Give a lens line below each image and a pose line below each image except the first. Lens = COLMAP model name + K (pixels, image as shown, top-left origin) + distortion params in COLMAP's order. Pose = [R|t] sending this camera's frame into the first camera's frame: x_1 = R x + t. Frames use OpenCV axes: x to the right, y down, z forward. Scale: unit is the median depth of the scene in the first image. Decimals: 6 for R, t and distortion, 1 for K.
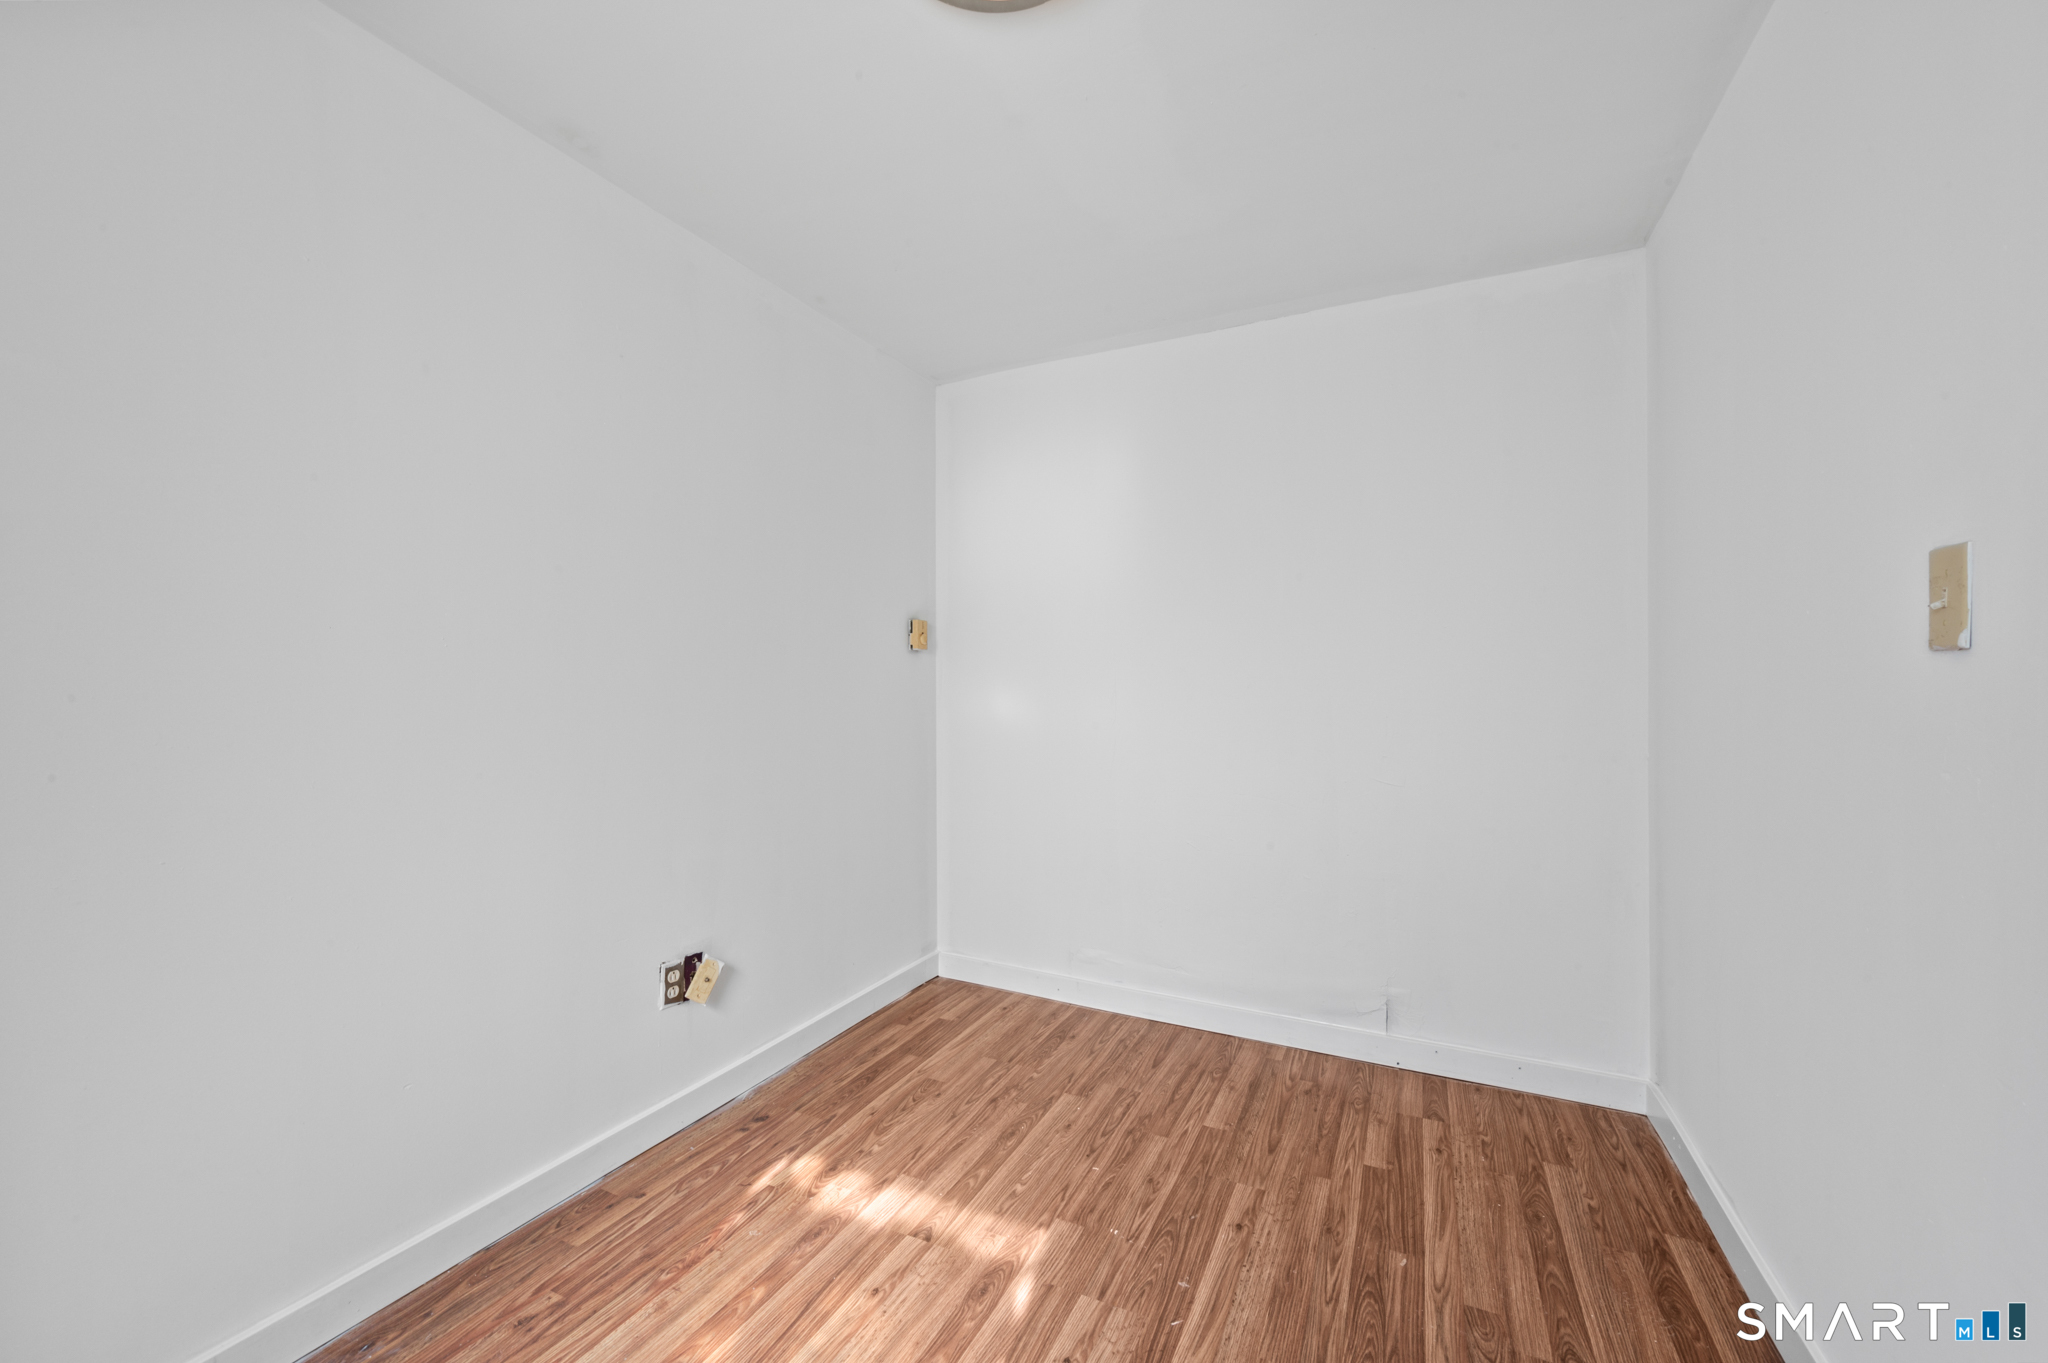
lens RADIAL K [[820.9, 0, 1023.8], [0, 820.9, 686.9], [0, 0, 1]] dist [0.002305, -0.001011]
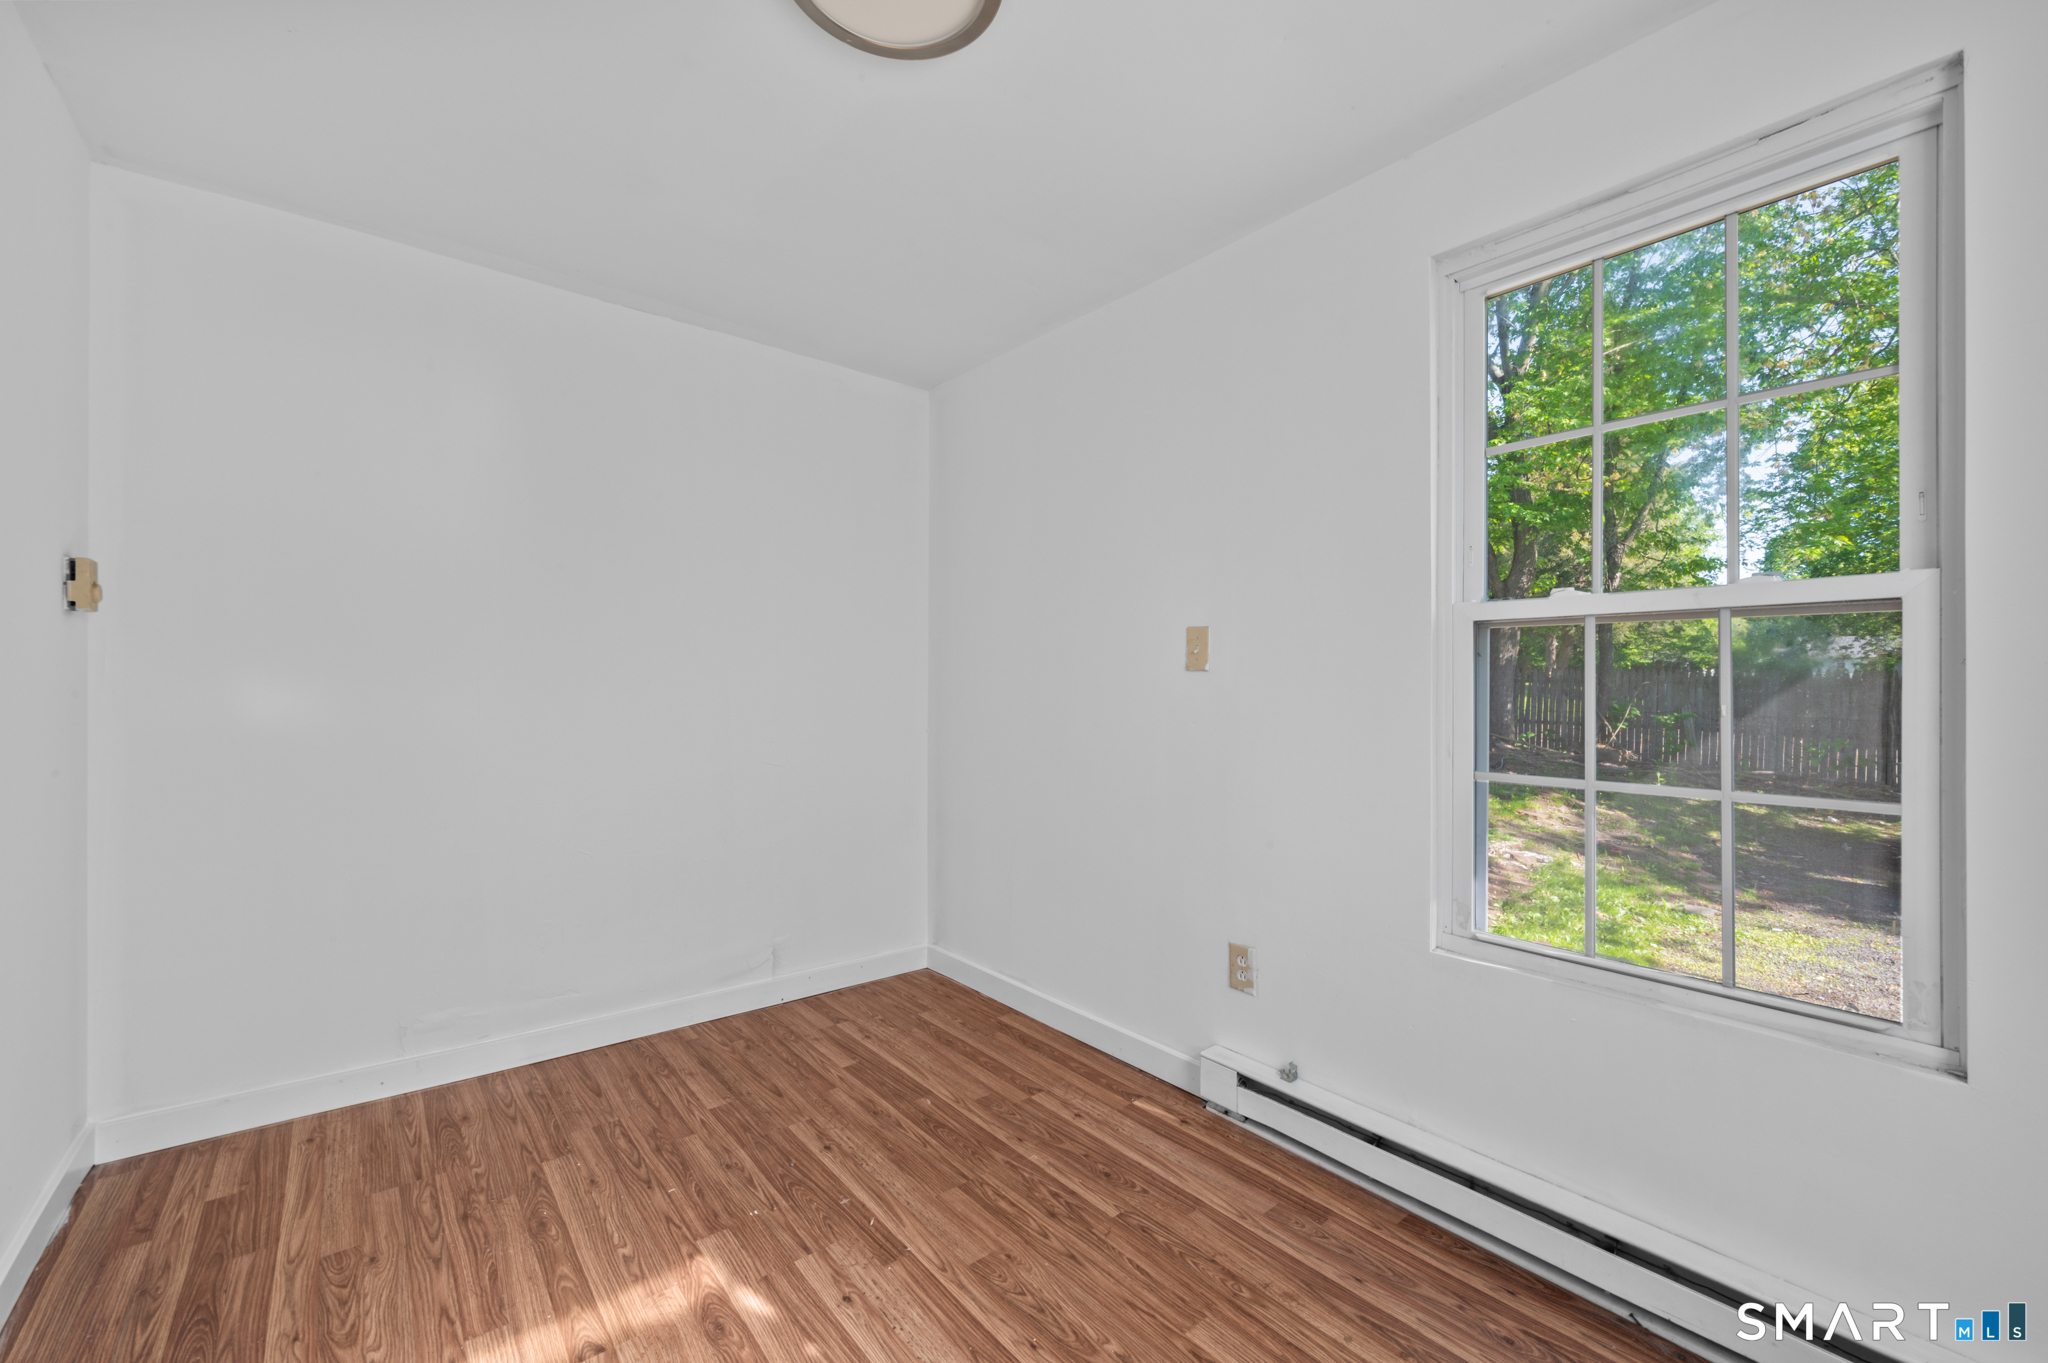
lens RADIAL K [[820.9, 0, 1034.8], [0, 820.9, 687.1], [0, 0, 1]] dist [0.002305, -0.001011]
pose [[0.403698, 0.002523, 0.914889, -0.592276], [-0.011014, 0.999937, 0.002102, 0.000446], [-0.914826, -0.010925, 0.403700, 0.234887]]
